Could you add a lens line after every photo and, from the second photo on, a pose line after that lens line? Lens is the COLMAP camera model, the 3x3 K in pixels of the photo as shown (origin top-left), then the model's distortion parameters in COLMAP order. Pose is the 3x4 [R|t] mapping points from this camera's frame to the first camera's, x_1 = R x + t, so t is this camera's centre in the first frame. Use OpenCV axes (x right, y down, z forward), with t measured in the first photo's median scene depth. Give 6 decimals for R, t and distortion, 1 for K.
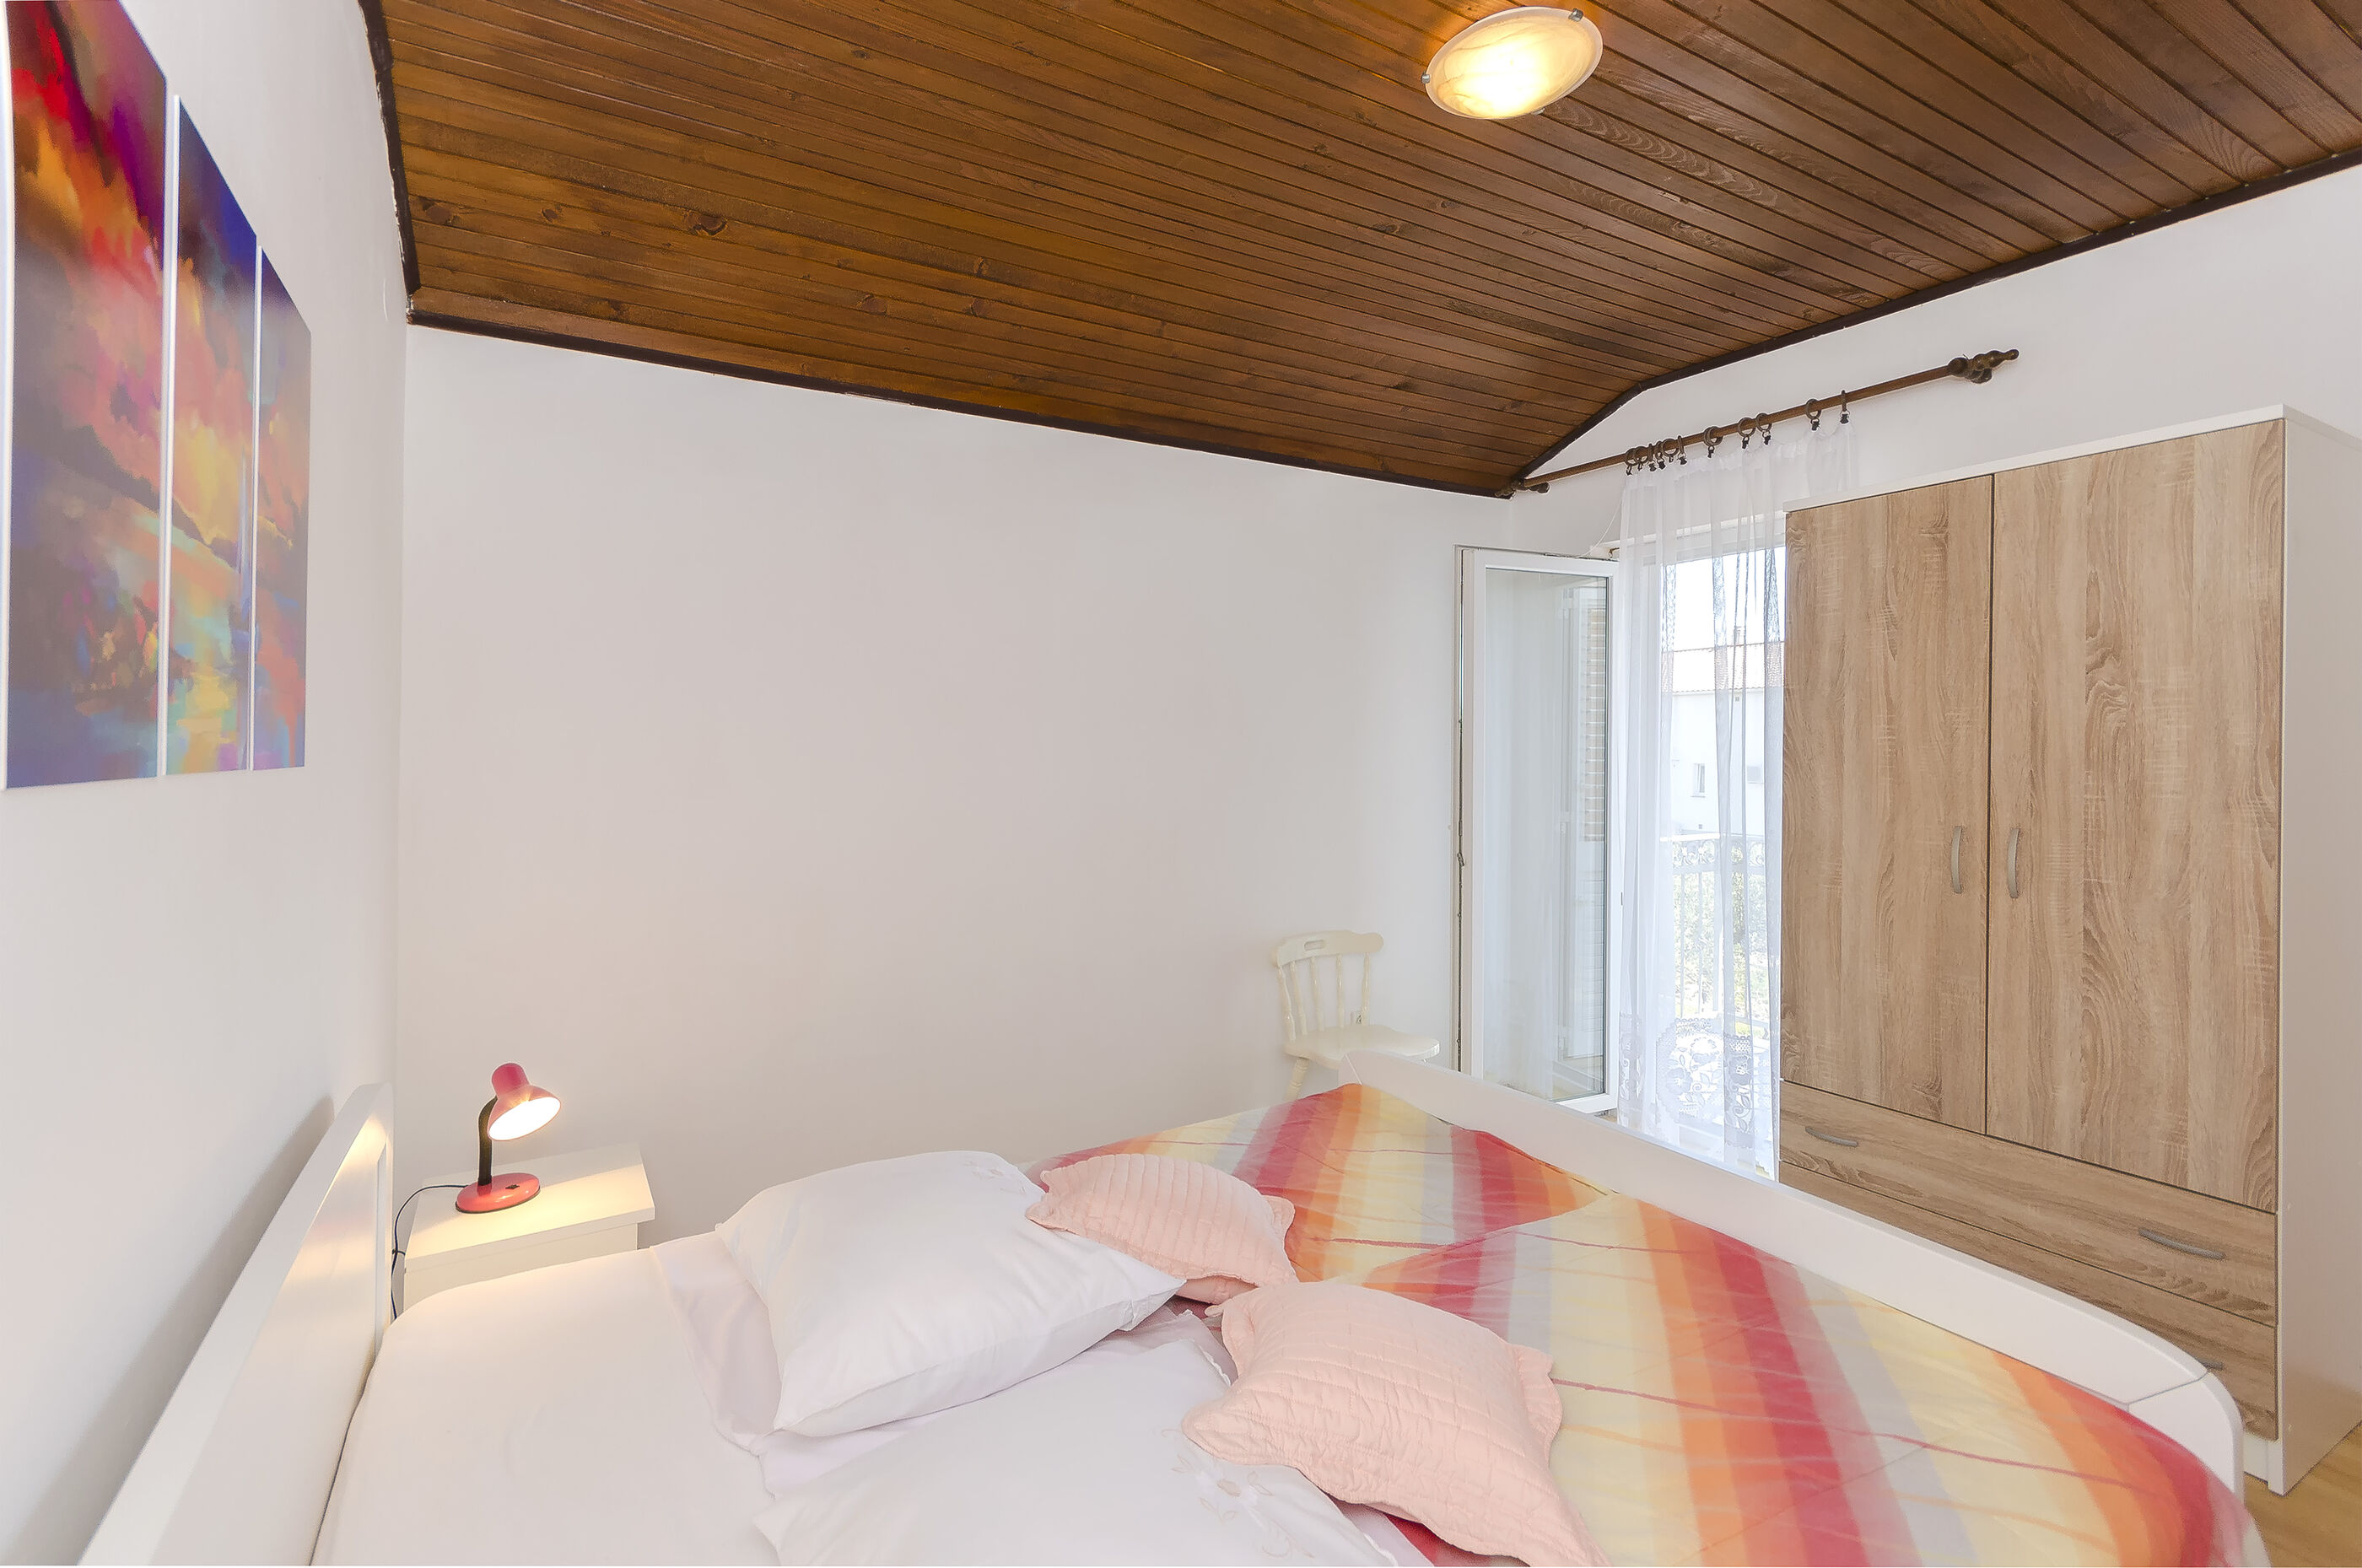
lens RADIAL K [[1054.4, 0, 1174.3], [0, 1054.4, 749.5], [0, 0, 1]] dist [-0.000336, -0.000068]
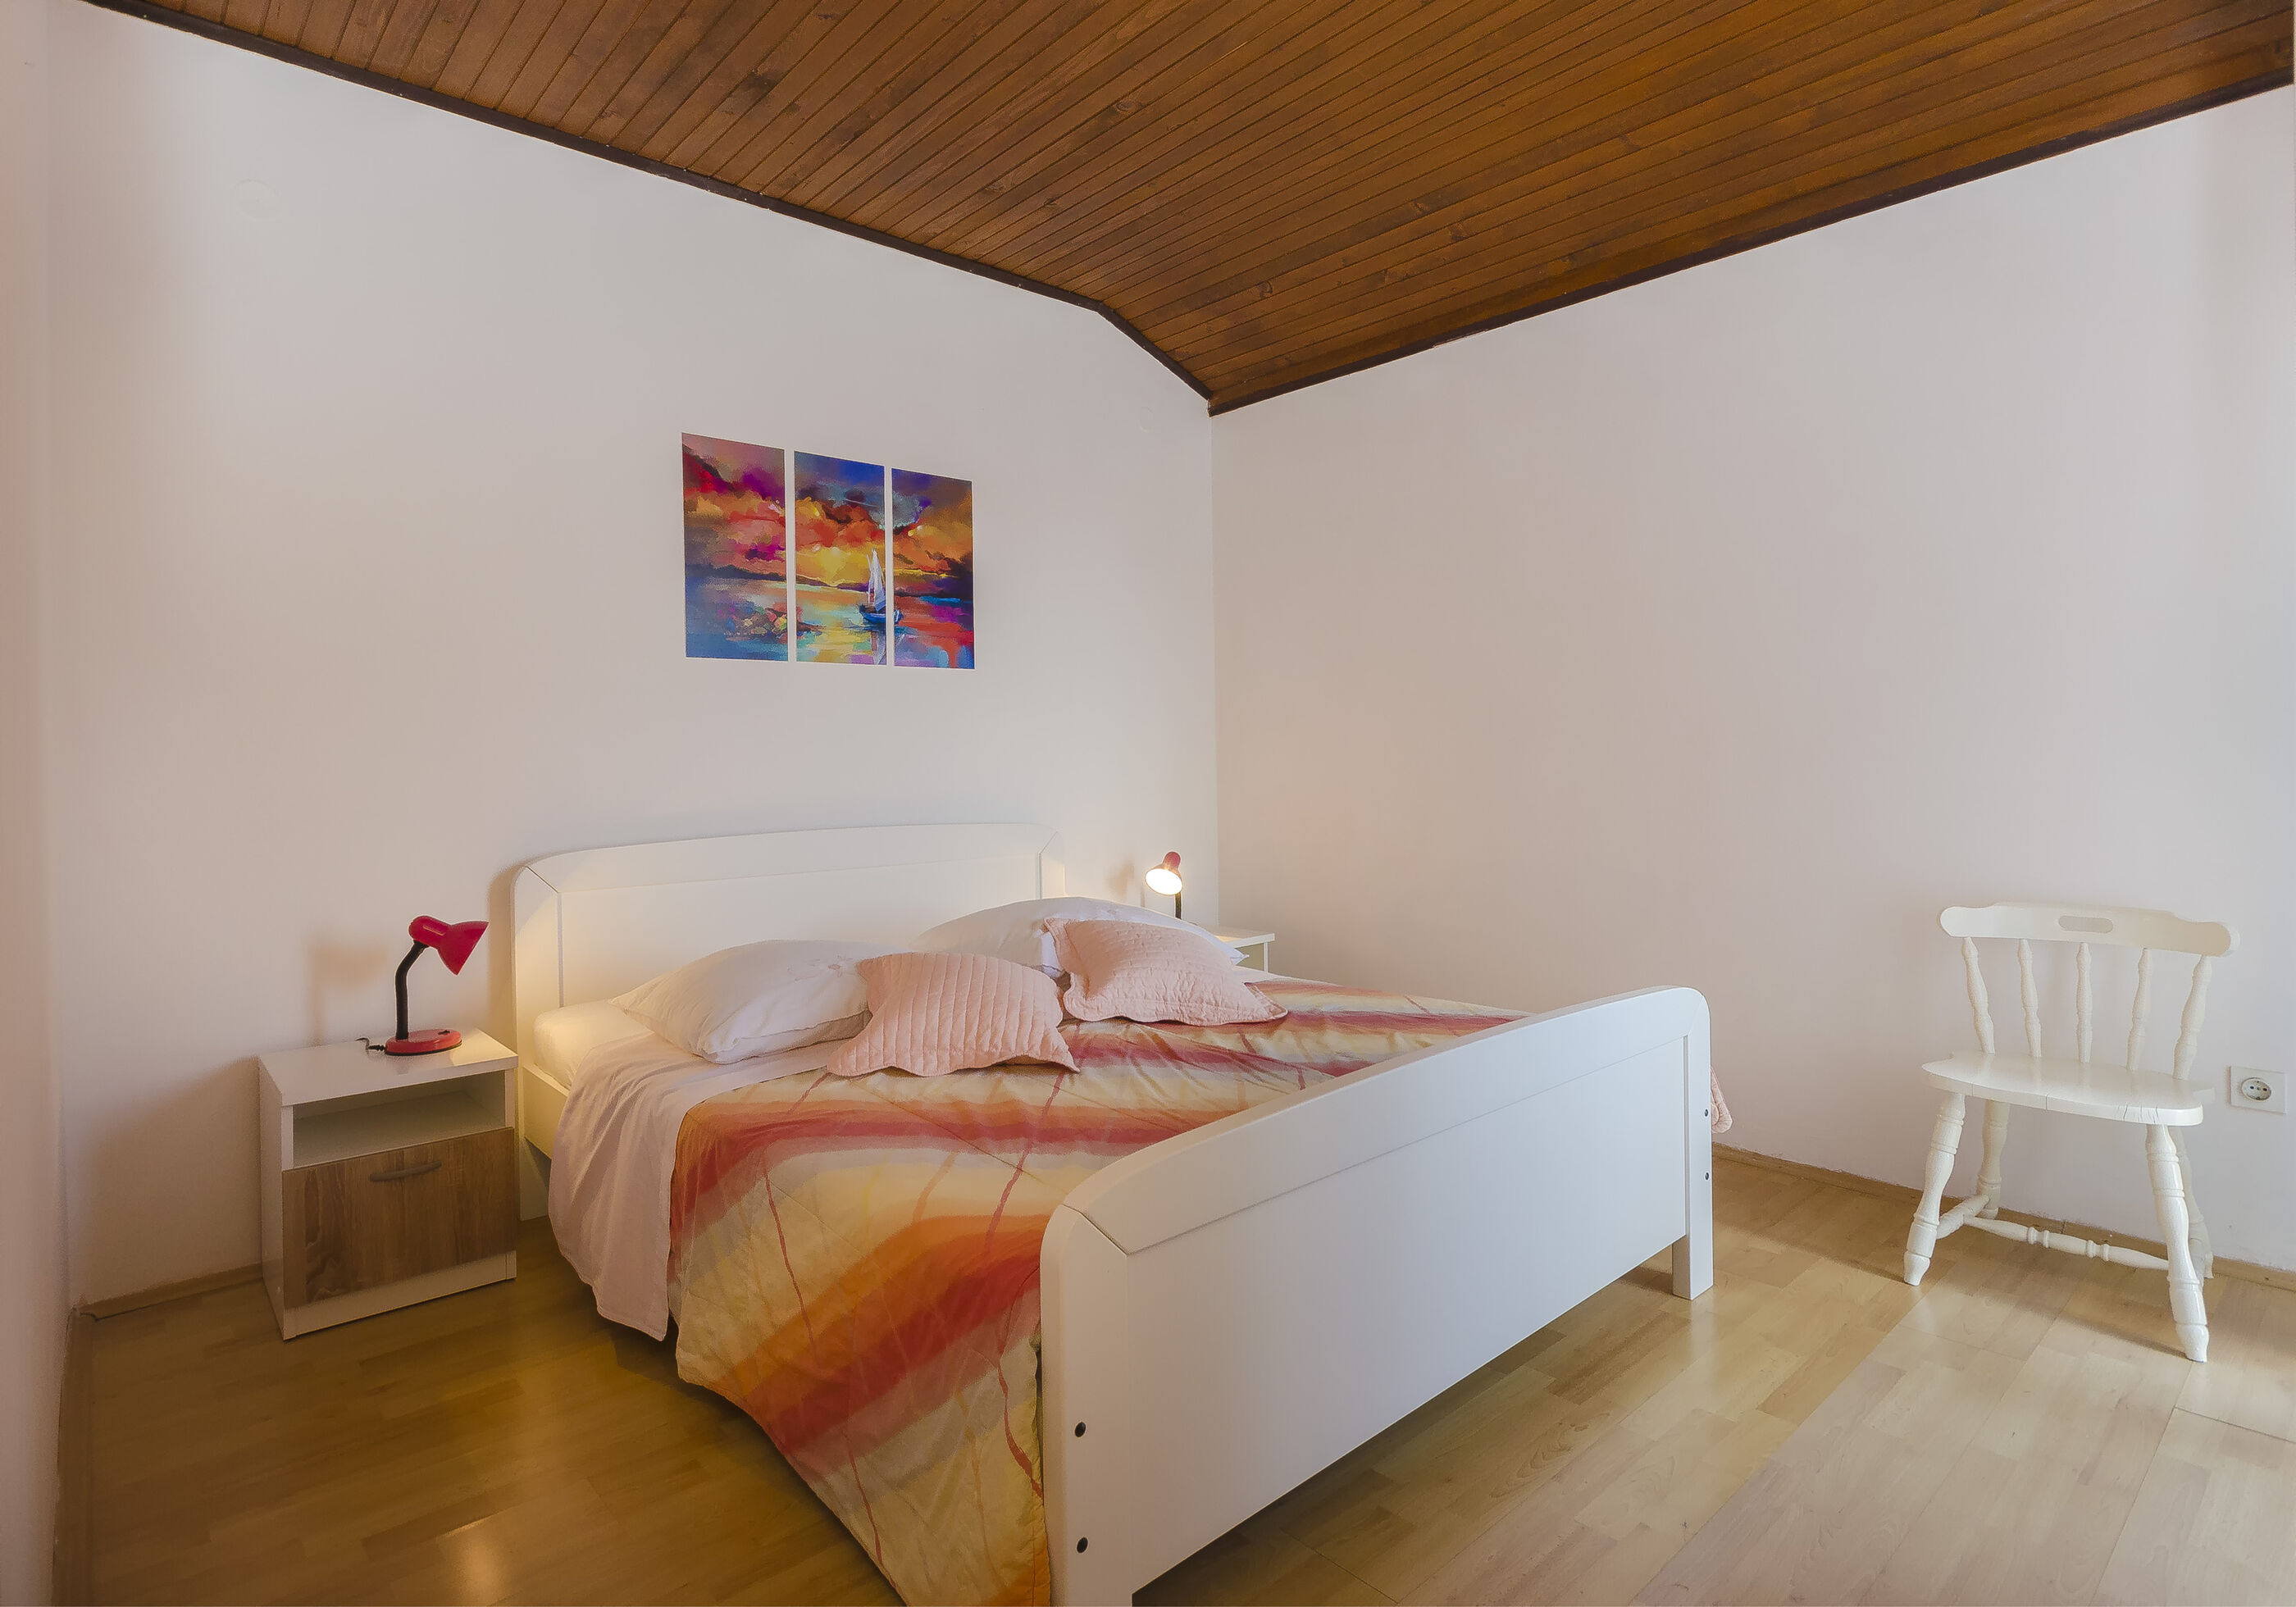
lens RADIAL K [[1214.6, 0, 1145.6], [0, 1214.6, 797.2], [0, 0, 1]] dist [-0.002048, -0.000561]
pose [[0.213564, 0.029022, -0.976498, 2.575019], [0.018292, 0.999265, 0.033699, 0.294472], [0.976758, -0.025059, 0.212876, 1.078318]]
